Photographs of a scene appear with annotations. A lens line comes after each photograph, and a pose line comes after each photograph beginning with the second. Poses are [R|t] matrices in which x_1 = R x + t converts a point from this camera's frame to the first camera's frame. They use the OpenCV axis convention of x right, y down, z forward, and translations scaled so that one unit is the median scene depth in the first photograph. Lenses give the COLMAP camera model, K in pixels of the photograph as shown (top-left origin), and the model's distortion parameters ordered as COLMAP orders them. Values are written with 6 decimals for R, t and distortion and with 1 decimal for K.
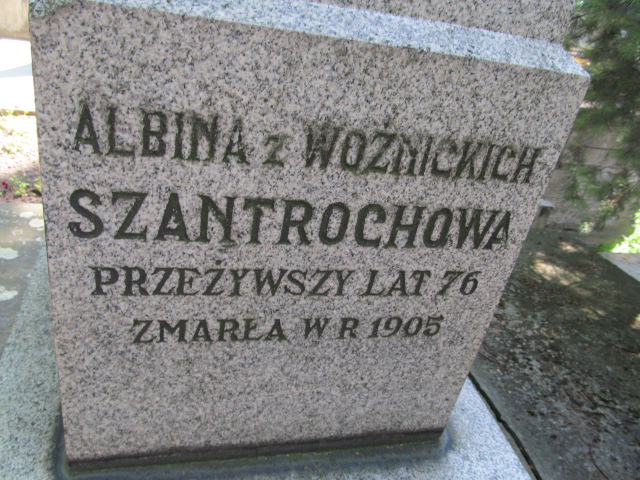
lens RADIAL K [[529.9, 0, 320.4], [0, 529.9, 240.2], [0, 0, 1]] dist [-0.051776, 0.022054]
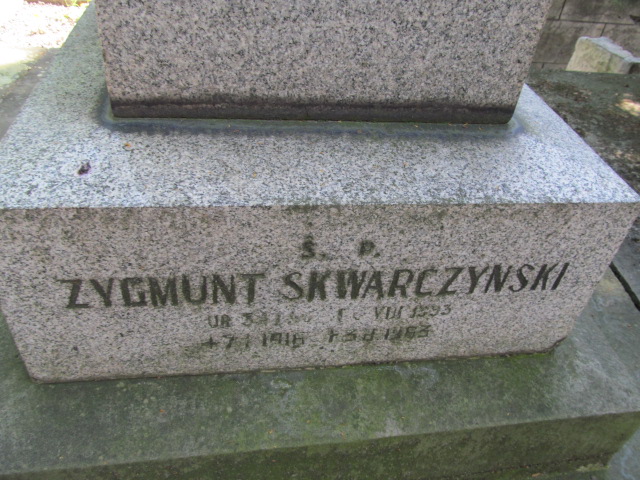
lens RADIAL K [[529.9, 0, 320.2], [0, 529.9, 239.5], [0, 0, 1]] dist [-0.051776, 0.022054]
pose [[0.991871, 0.001646, -0.127234, 0.023264], [0.018107, 0.987914, 0.153942, 0.494323], [0.125950, -0.154994, 0.979854, 0.052546]]
